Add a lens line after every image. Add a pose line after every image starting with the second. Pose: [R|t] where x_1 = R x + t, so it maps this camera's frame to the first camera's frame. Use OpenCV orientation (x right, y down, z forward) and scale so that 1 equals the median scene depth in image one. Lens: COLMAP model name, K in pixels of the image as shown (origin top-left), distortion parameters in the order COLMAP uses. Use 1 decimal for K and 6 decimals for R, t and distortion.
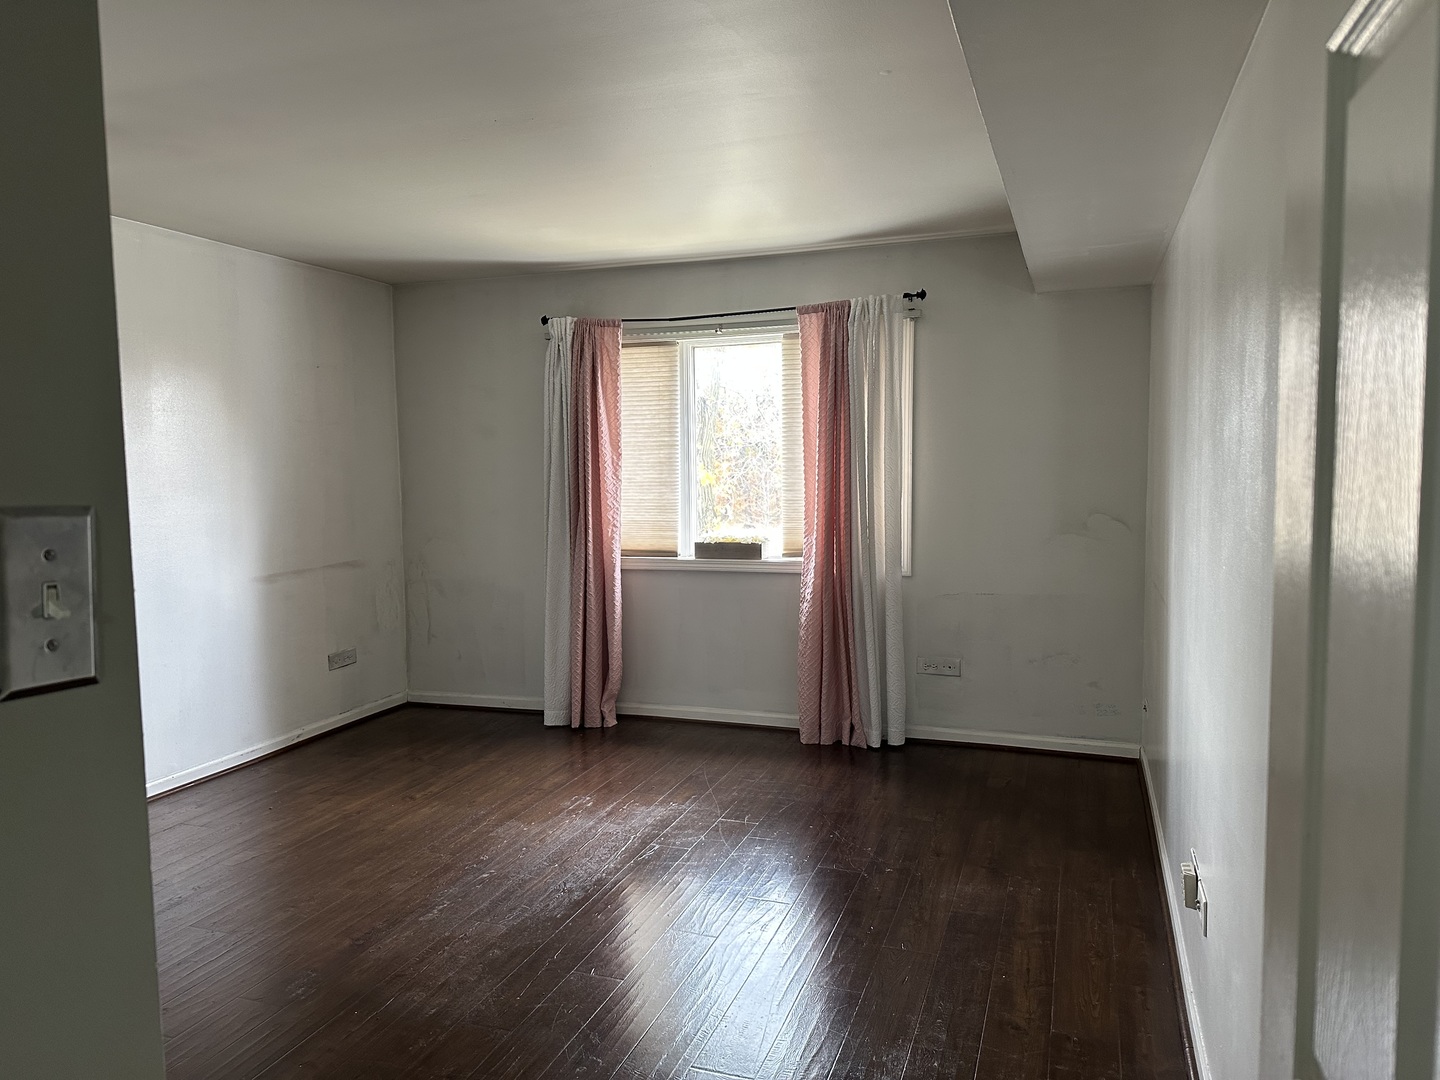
lens RADIAL K [[1005.6, 0, 720.0], [0, 1005.6, 540.0], [0, 0, 1]] dist [0.116636, -0.000981]
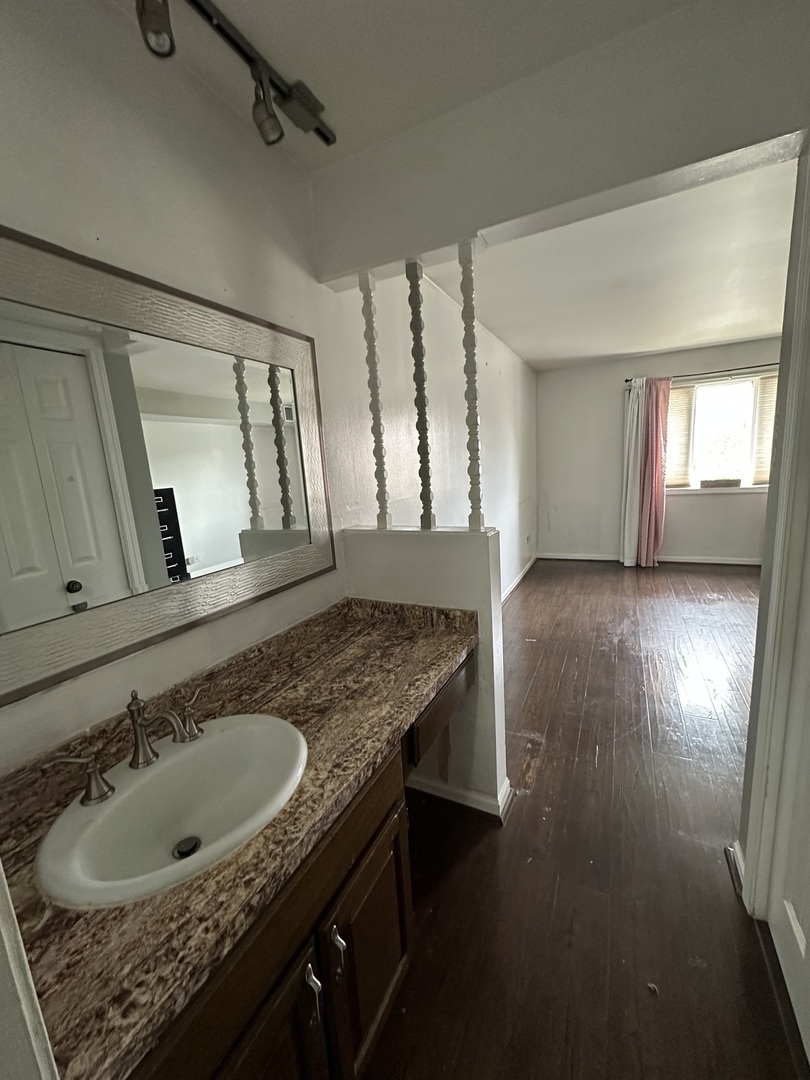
lens RADIAL K [[431.4, 0, 405.0], [0, 431.4, 540.0], [0, 0, 1]] dist [-0.001082, -0.000471]
pose [[0.992538, -0.028479, -0.118560, -0.550047], [0.040471, 0.994164, 0.099996, 0.010554], [0.115020, -0.104048, 0.987899, 0.002381]]
